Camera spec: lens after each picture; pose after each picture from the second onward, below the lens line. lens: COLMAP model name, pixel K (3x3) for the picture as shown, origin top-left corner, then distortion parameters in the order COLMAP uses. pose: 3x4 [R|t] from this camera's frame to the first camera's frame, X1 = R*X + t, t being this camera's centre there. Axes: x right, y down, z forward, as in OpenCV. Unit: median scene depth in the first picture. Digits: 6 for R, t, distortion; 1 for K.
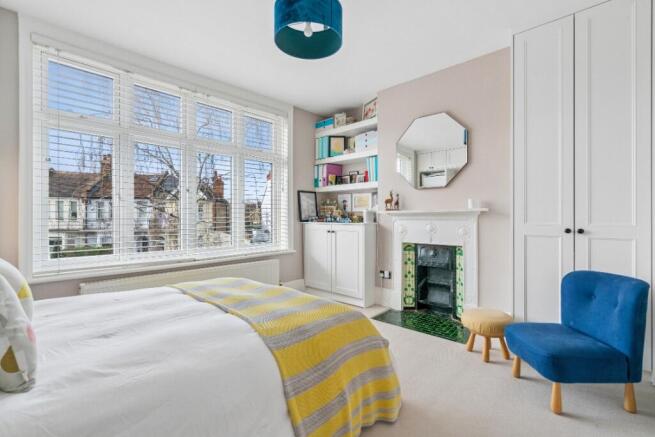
lens RADIAL K [[298.9, 0, 327.5], [0, 298.9, 218.5], [0, 0, 1]] dist [0.000241, 0.000057]
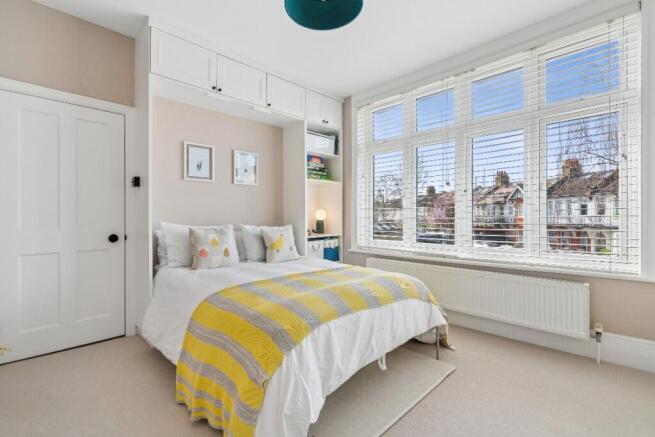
lens RADIAL K [[298.9, 0, 327.5], [0, 298.9, 218.5], [0, 0, 1]] dist [0.000241, 0.000057]
pose [[-0.026252, 0.015013, -0.999543, 0.511721], [0.002705, 0.999885, 0.014947, 0.001523], [0.999652, -0.002311, -0.026289, 0.654448]]
